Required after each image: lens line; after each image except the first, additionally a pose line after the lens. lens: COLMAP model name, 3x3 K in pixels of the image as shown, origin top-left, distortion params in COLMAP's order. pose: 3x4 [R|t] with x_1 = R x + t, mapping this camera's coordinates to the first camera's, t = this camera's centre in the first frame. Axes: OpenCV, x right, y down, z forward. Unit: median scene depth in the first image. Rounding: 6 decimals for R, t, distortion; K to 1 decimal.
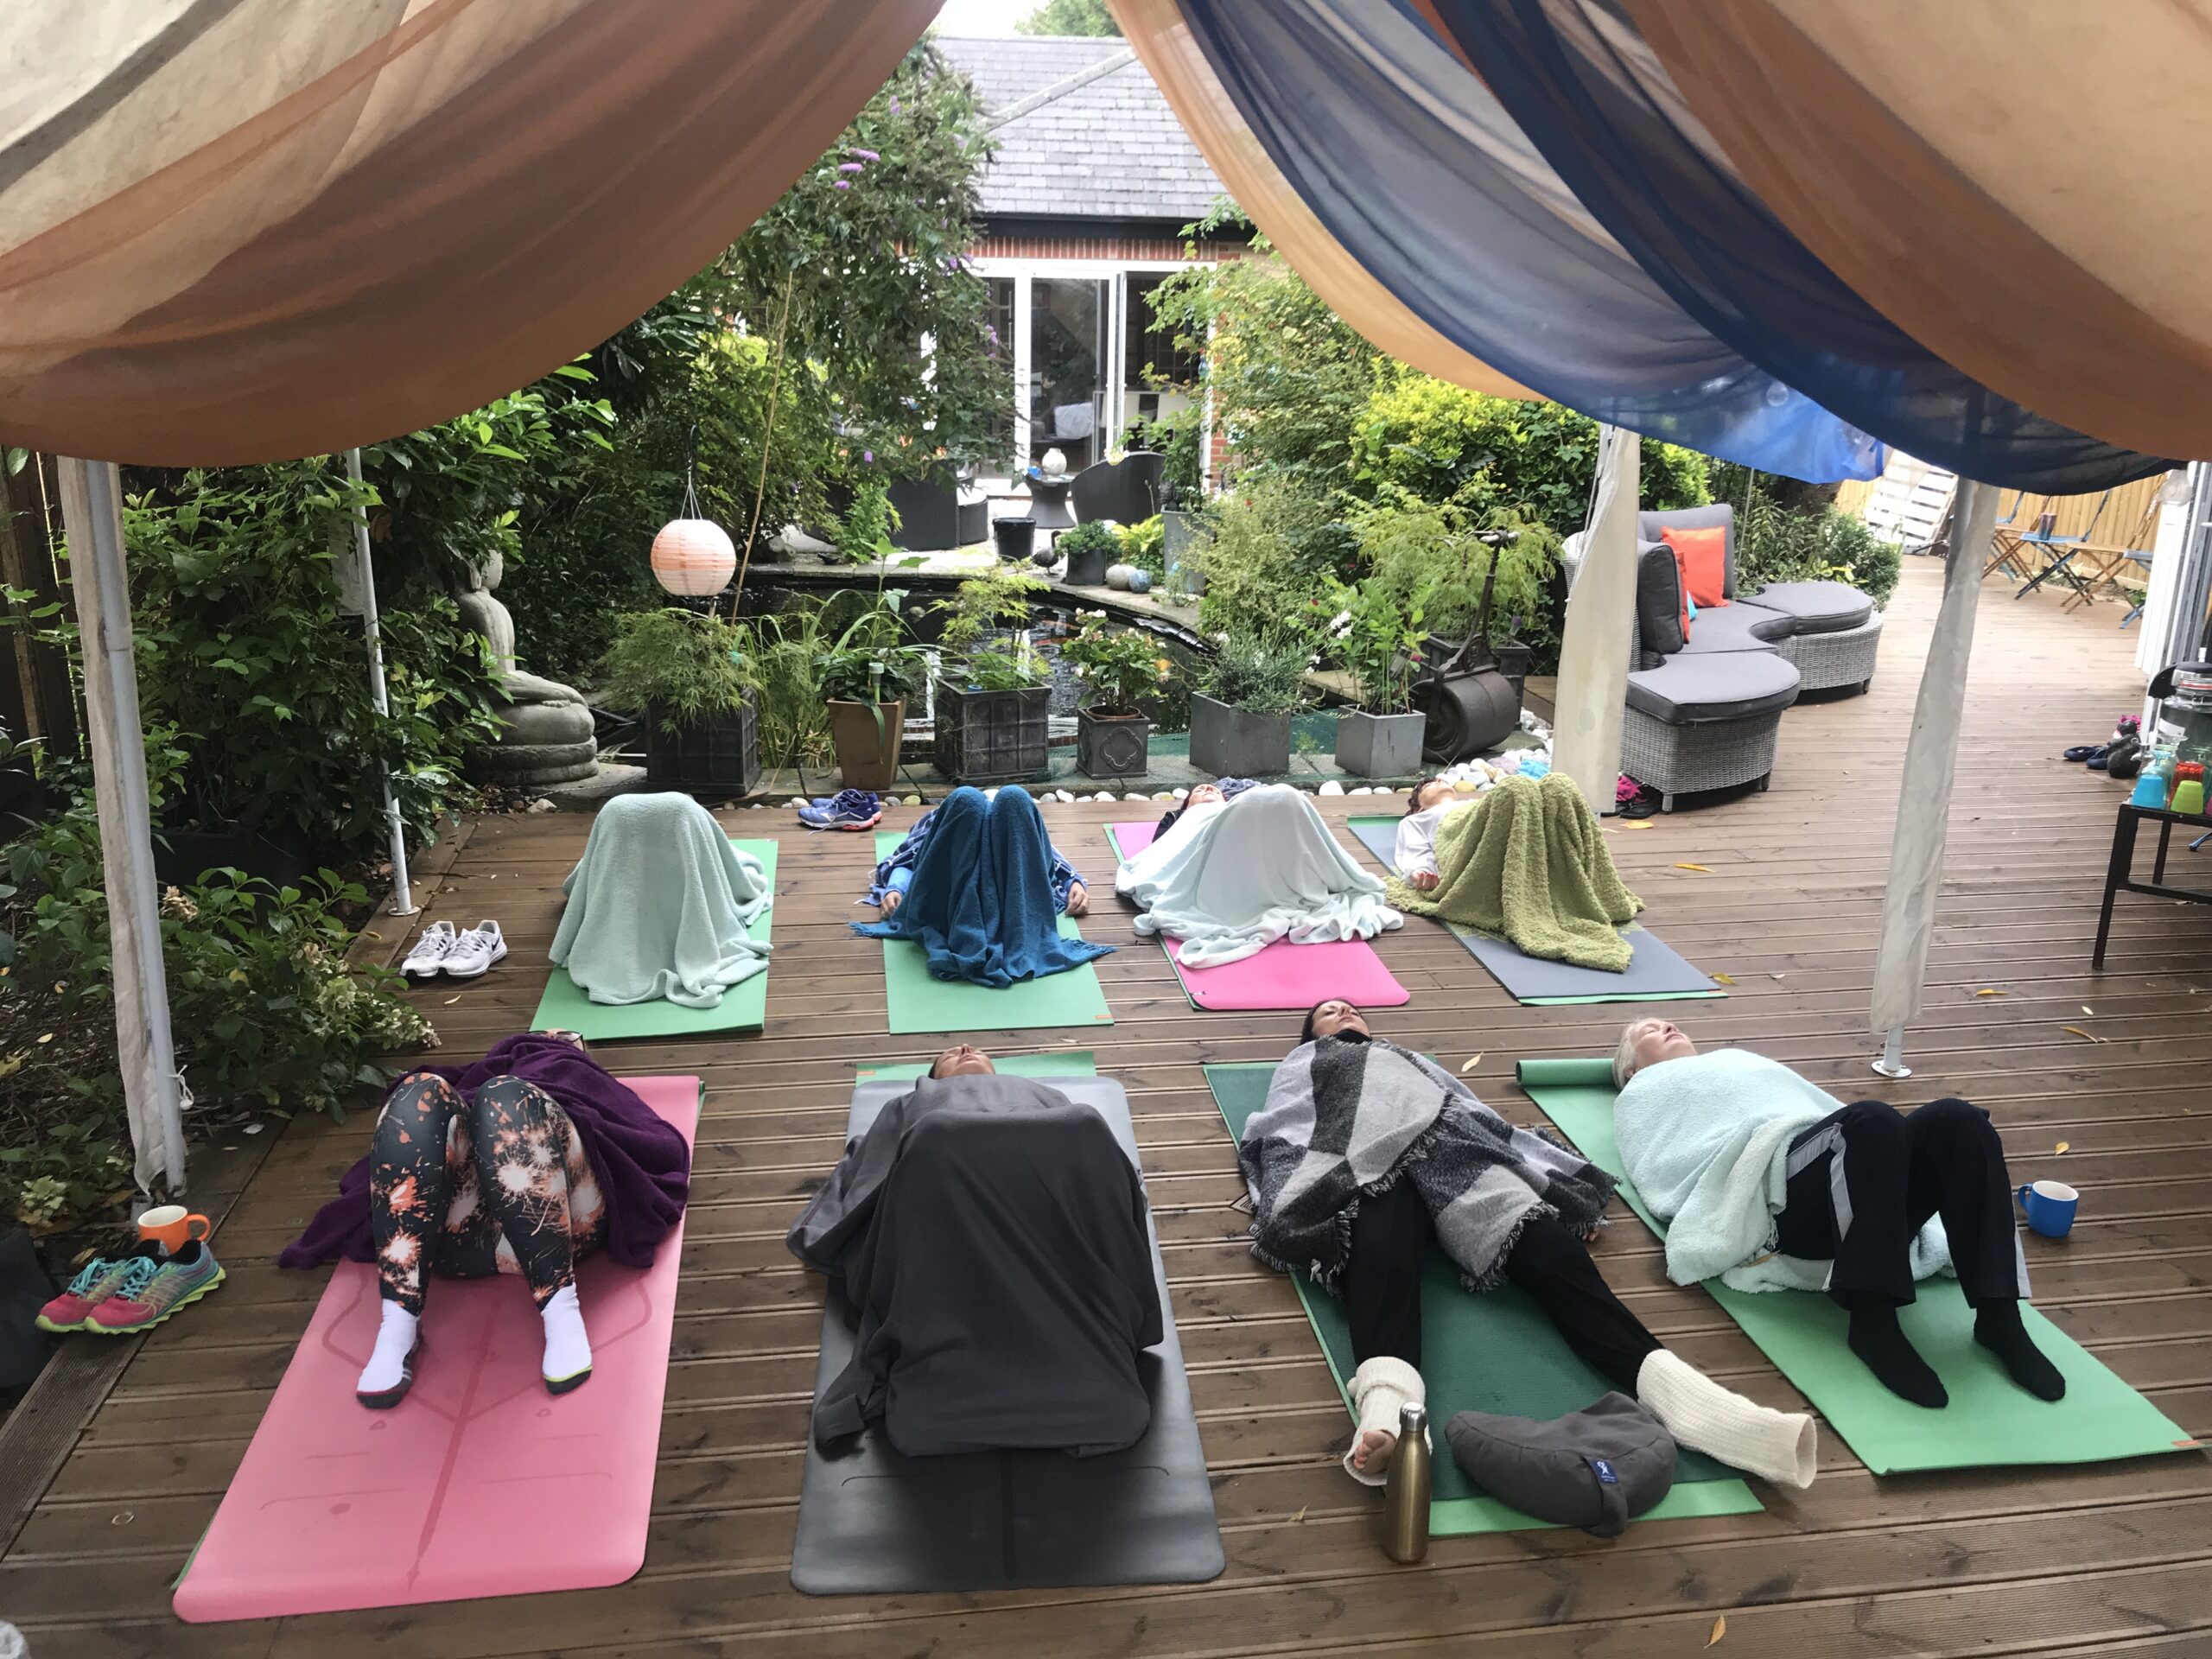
lens RADIAL K [[1799.2, 0, 1106.0], [0, 1799.2, 829.5], [0, 0, 1]] dist [0.128902, -0.548503]
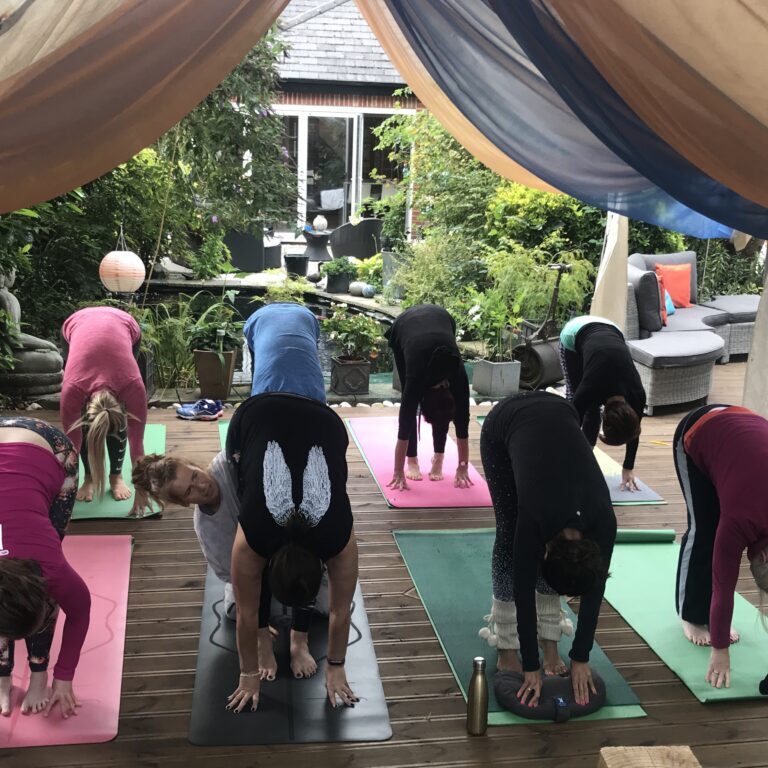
lens RADIAL K [[1119.8, 0, 384.0], [0, 1119.8, 384.0], [0, 0, 1]] dist [0.205426, -1.121364]
pose [[0.999525, 0.009946, 0.029179, 0.003938], [-0.008209, 0.998219, -0.059080, 0.021118], [-0.029714, 0.058813, 0.997827, -0.104067]]
